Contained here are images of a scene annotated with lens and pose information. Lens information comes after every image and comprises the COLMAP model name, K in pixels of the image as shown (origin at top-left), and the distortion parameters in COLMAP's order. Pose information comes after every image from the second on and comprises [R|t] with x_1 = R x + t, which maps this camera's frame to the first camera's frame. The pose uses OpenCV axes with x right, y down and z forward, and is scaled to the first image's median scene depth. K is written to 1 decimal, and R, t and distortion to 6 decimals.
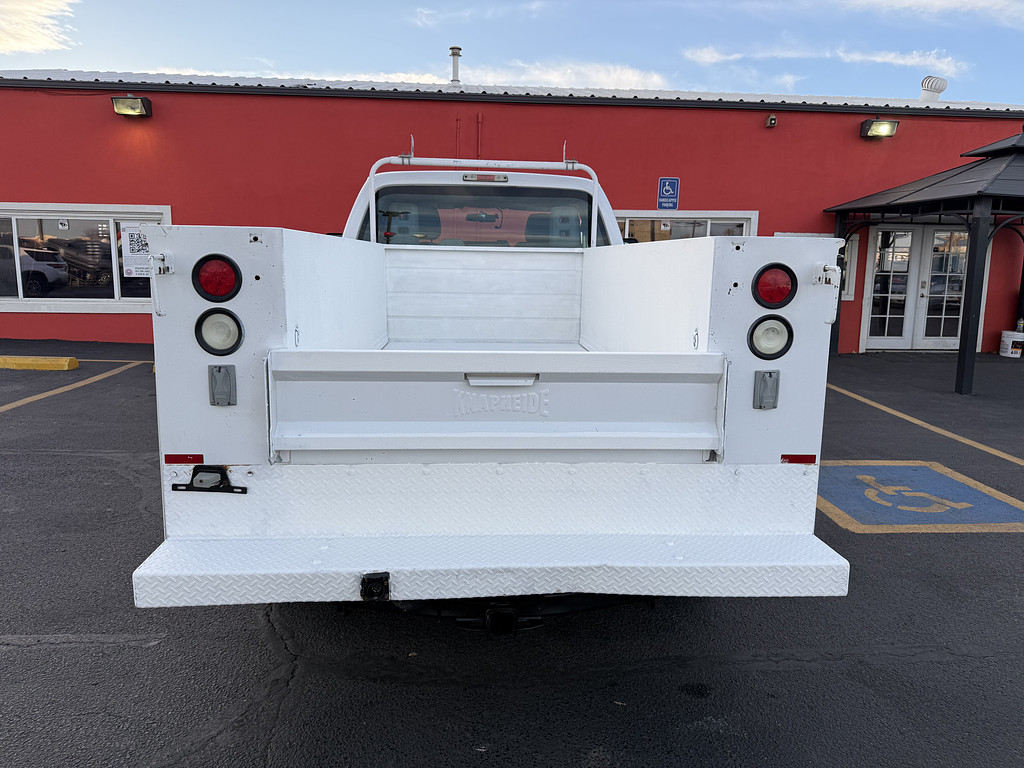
lens RADIAL K [[726.2, 0, 512.0], [0, 726.2, 384.0], [0, 0, 1]] dist [0.010593, 0.001656]
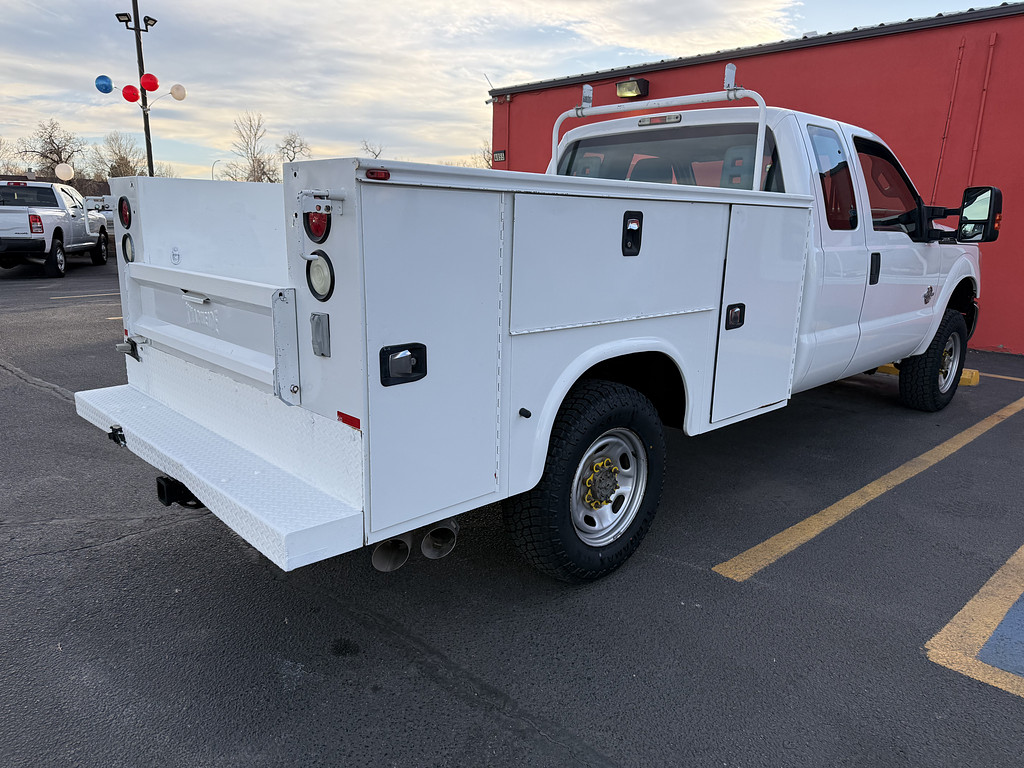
lens RADIAL K [[721.3, 0, 493.8], [0, 721.3, 383.6], [0, 0, 1]] dist [0.002606, -0.001586]
pose [[0.630071, 0.166134, -0.758558, 0.575838], [-0.139806, 0.985153, 0.099636, -0.024563], [0.763848, 0.043274, 0.643943, 0.290998]]
